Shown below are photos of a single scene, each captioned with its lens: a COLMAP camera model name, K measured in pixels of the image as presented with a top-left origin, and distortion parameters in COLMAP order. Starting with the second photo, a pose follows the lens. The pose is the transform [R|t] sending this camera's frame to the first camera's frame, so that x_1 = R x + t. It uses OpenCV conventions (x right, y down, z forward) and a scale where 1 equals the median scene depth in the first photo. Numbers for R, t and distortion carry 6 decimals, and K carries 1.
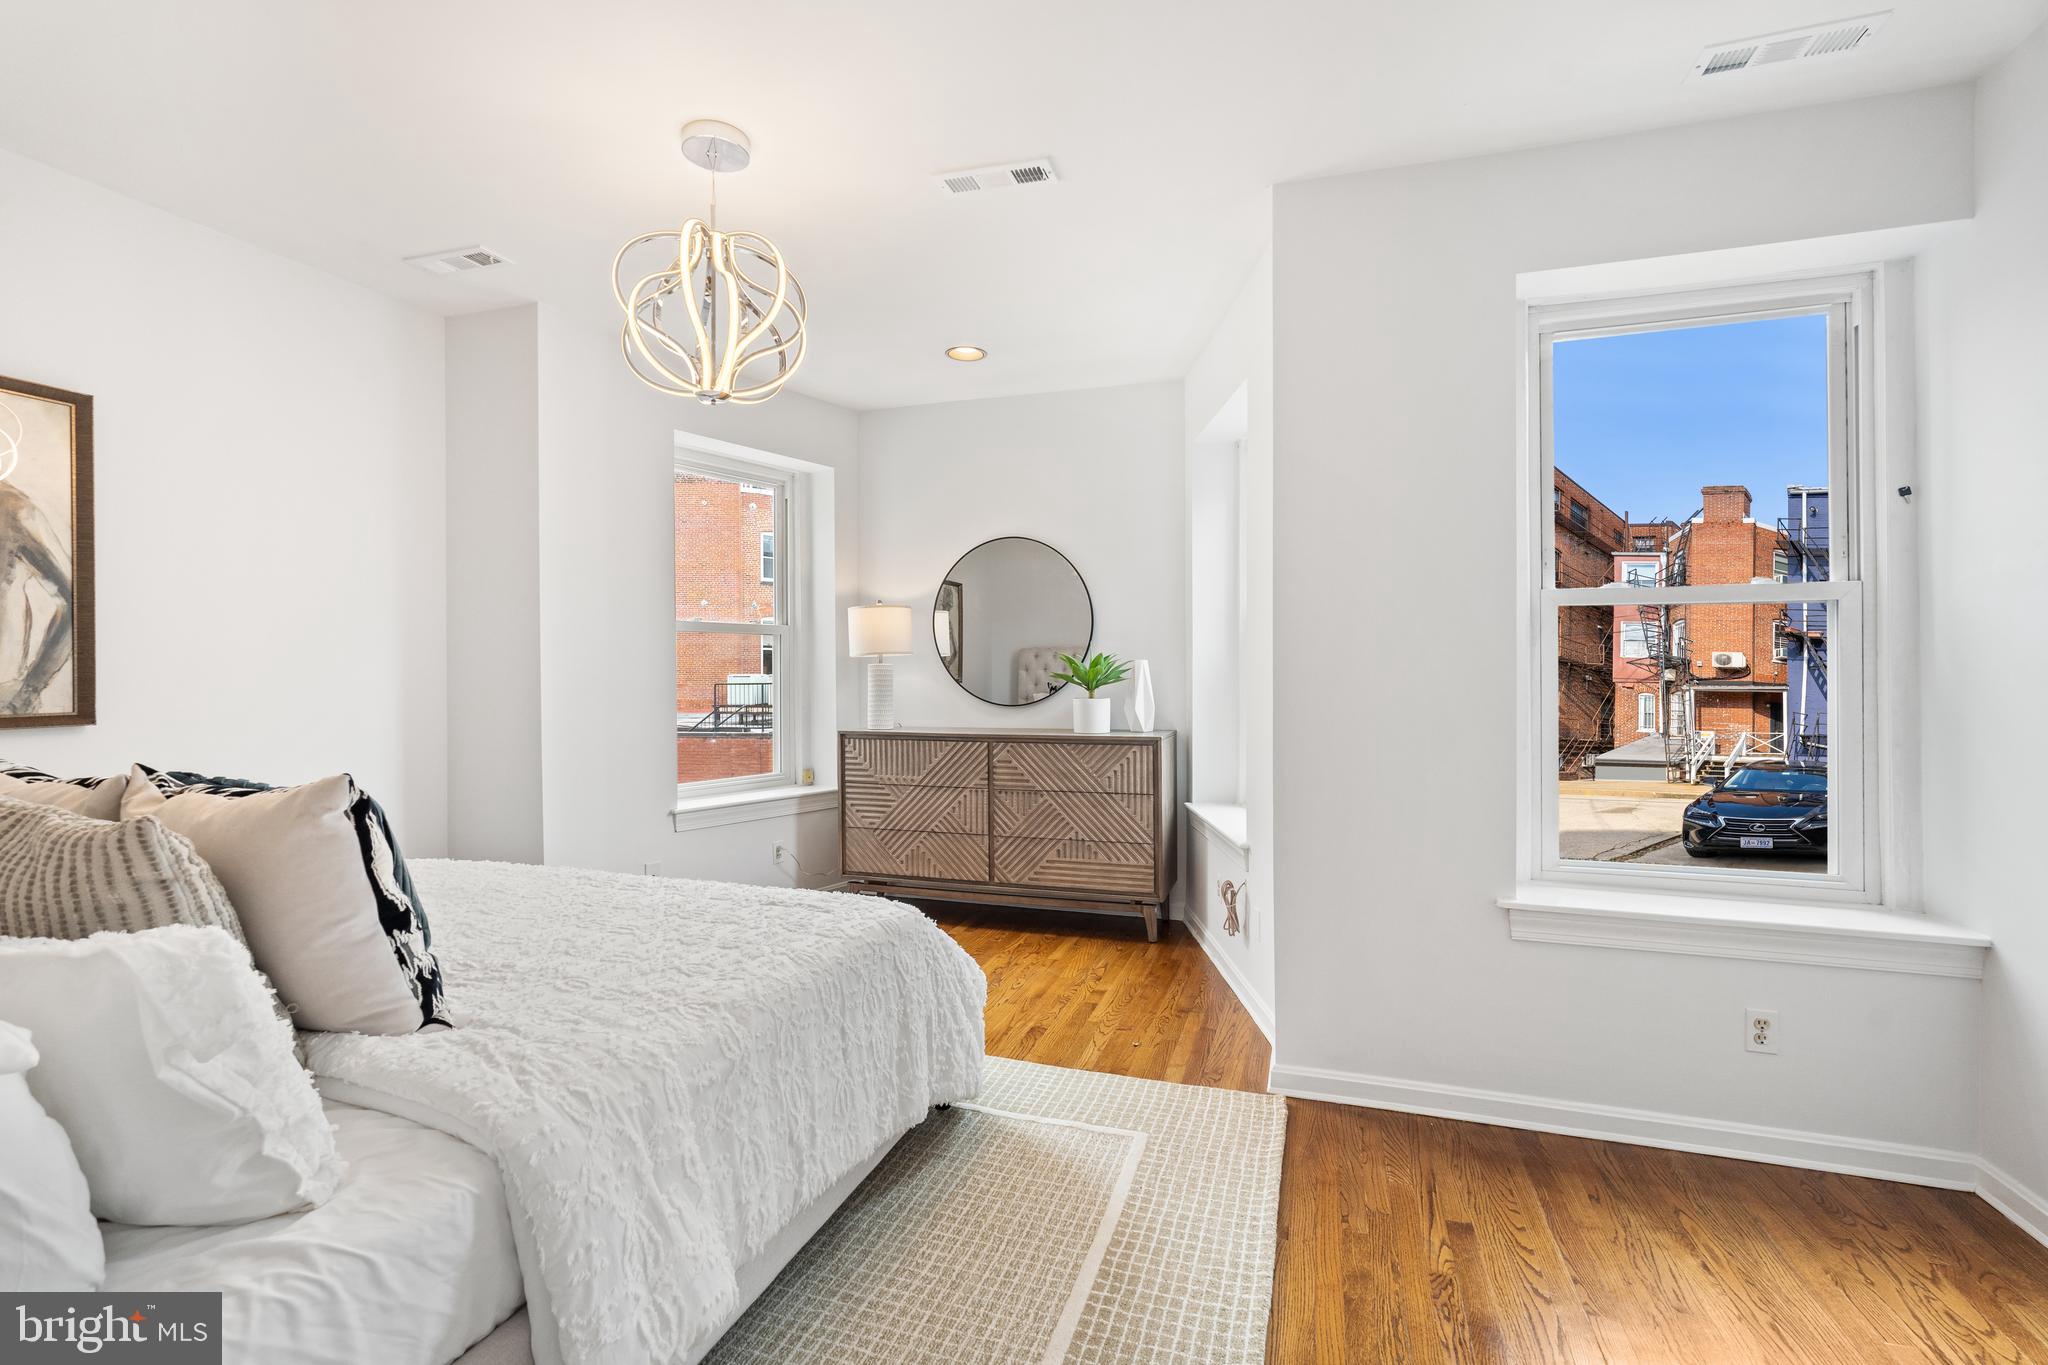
lens RADIAL K [[914.0, 0, 1026.9], [0, 914.0, 678.6], [0, 0, 1]] dist [0.001369, -0.000450]
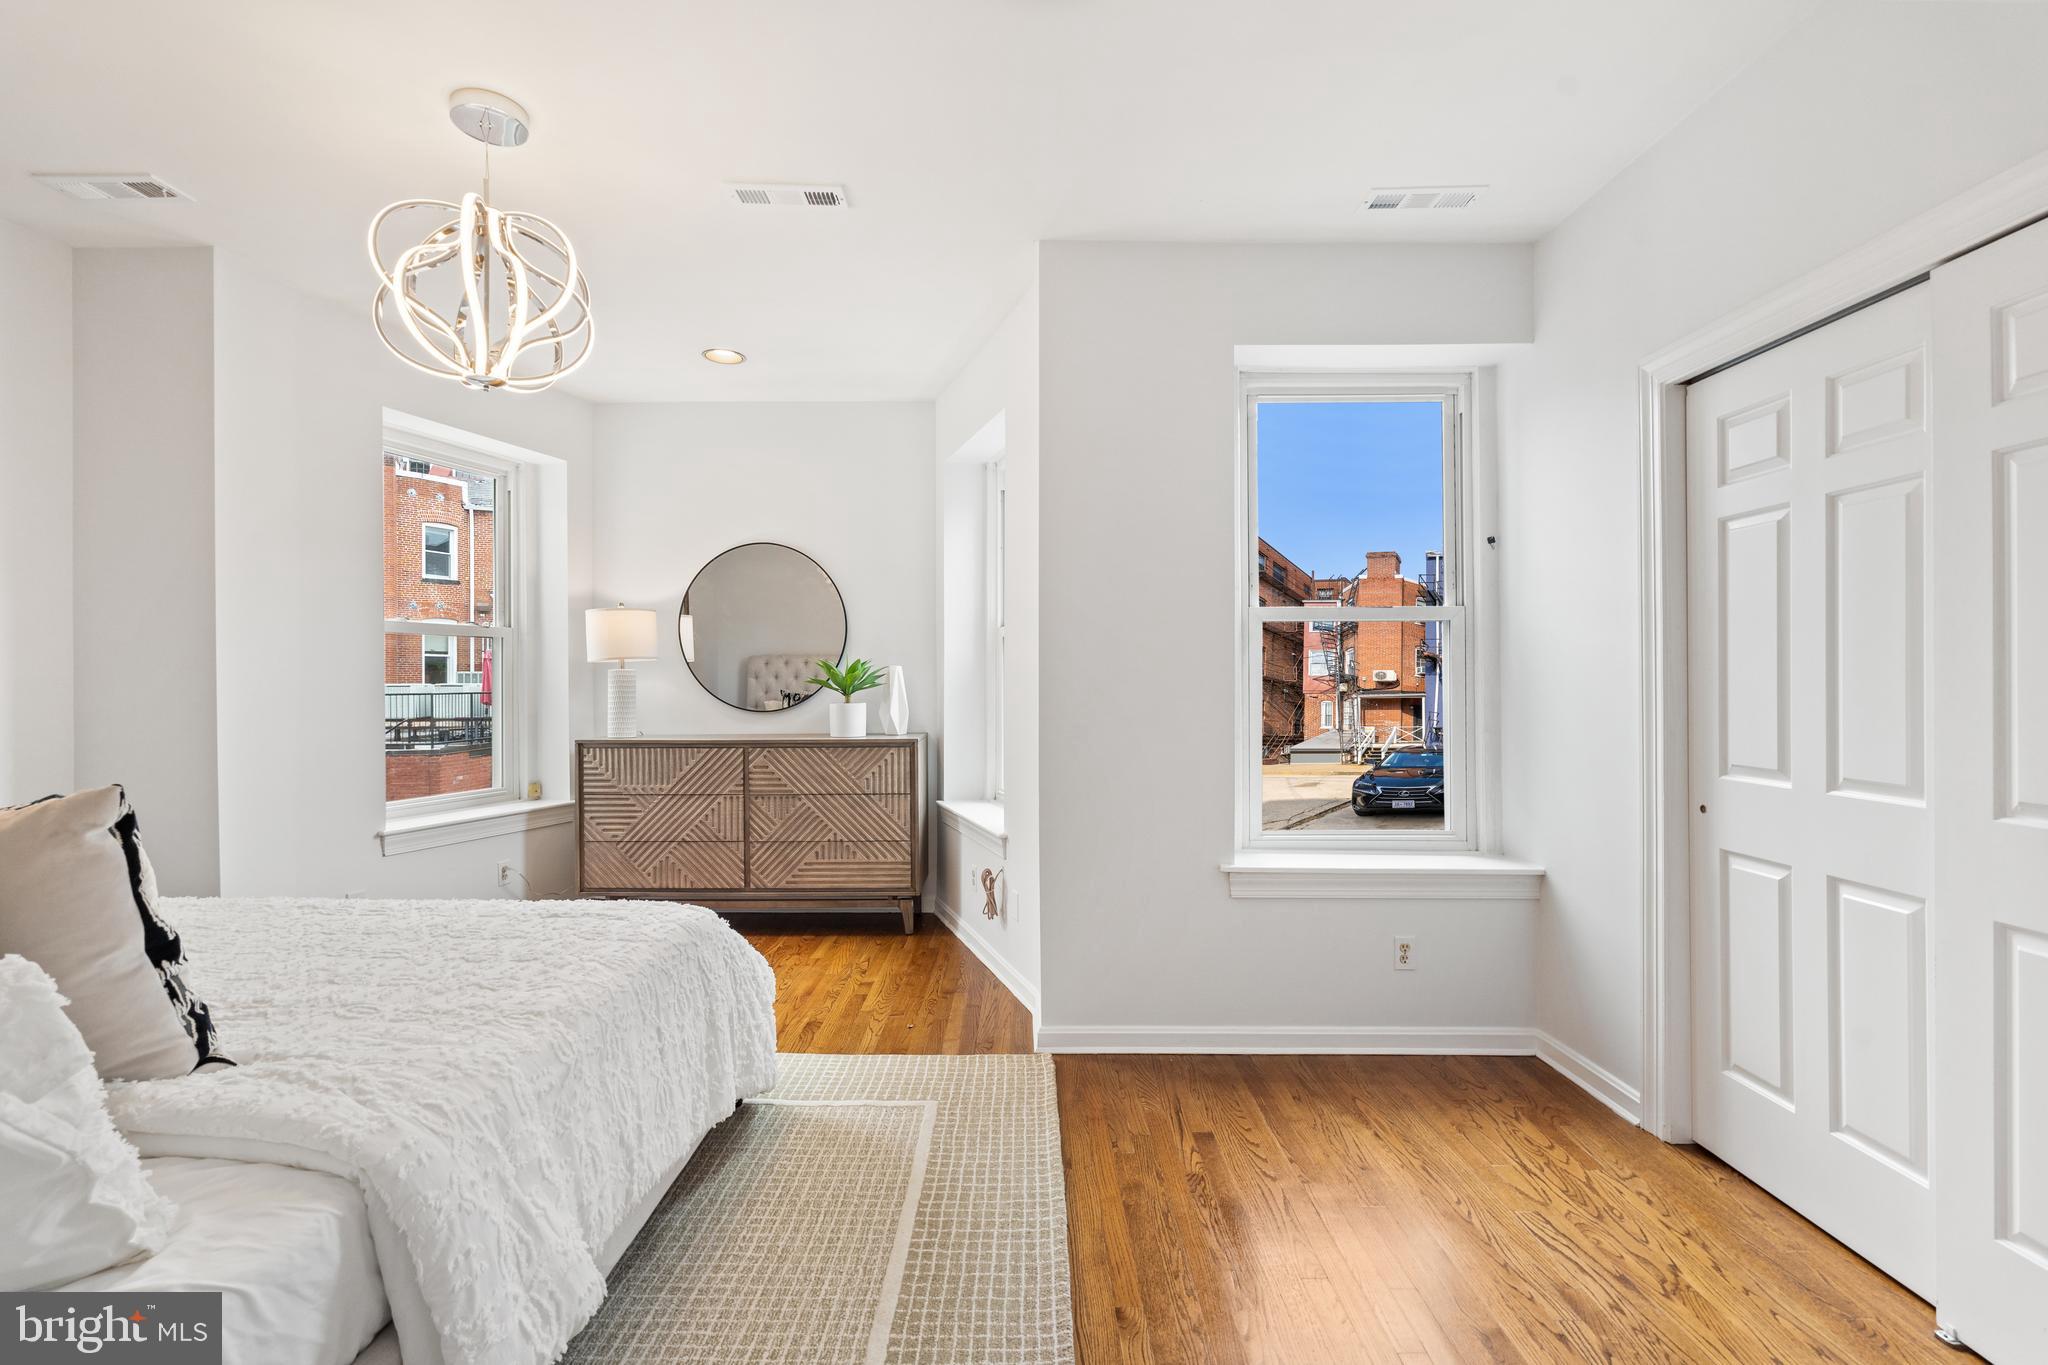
lens RADIAL K [[906.8, 0, 1013.7], [0, 906.8, 687.6], [0, 0, 1]] dist [0.000023, 0.000011]
pose [[0.953724, -0.003687, 0.300662, -0.125994], [0.003681, 0.999993, 0.000584, 0.009157], [-0.300662, 0.000550, 0.953731, -0.064778]]
